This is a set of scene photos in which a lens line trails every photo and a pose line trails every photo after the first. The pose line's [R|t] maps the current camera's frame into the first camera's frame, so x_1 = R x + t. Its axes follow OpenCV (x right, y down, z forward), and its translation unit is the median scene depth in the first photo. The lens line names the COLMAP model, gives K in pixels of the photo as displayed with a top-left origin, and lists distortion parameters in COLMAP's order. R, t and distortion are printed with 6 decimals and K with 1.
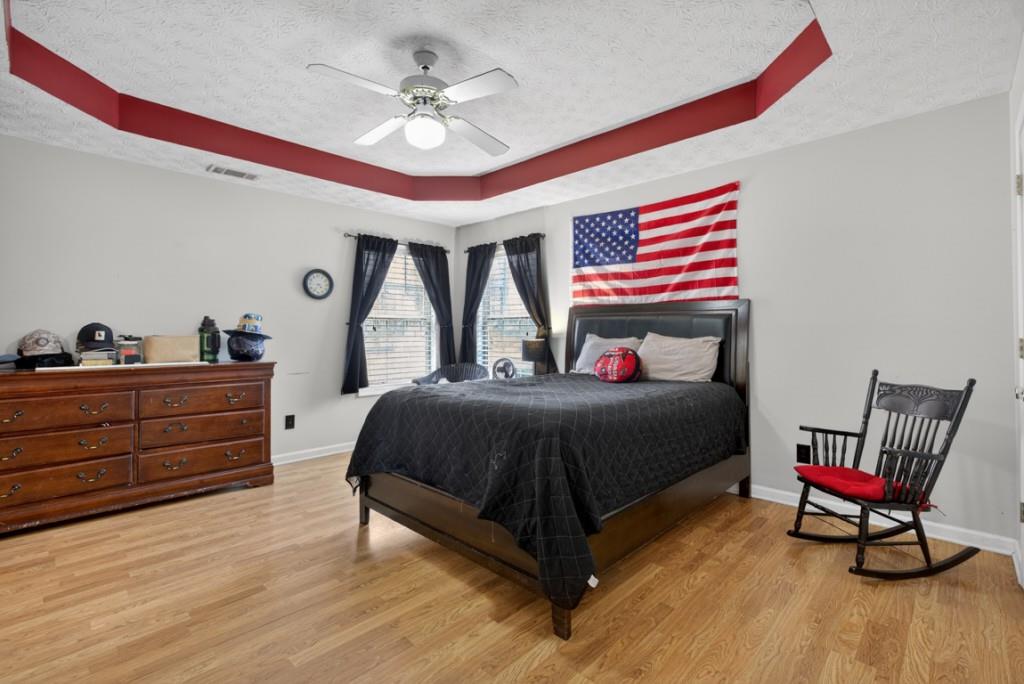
lens RADIAL K [[463.2, 0, 513.5], [0, 463.2, 344.3], [0, 0, 1]] dist [-0.008530, 0.000893]
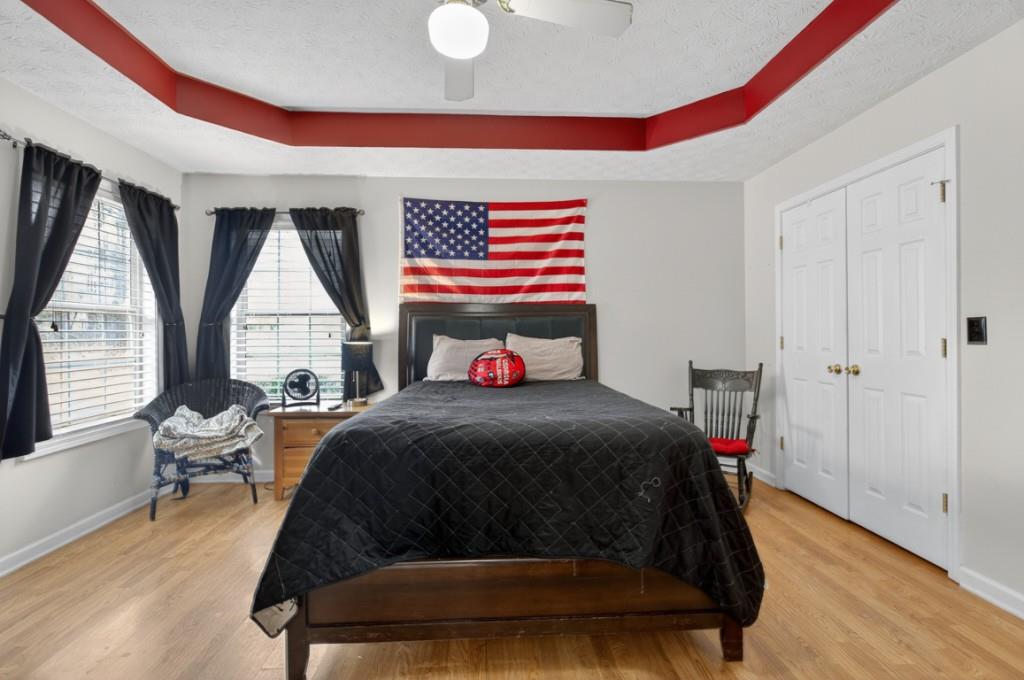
lens RADIAL K [[458.3, 0, 511.0], [0, 458.3, 344.6], [0, 0, 1]] dist [-0.008595, 0.000140]
pose [[0.684083, -0.019185, 0.729152, -0.371788], [0.020031, 0.999771, 0.007513, -0.008019], [-0.729129, 0.009466, 0.684311, 0.299312]]
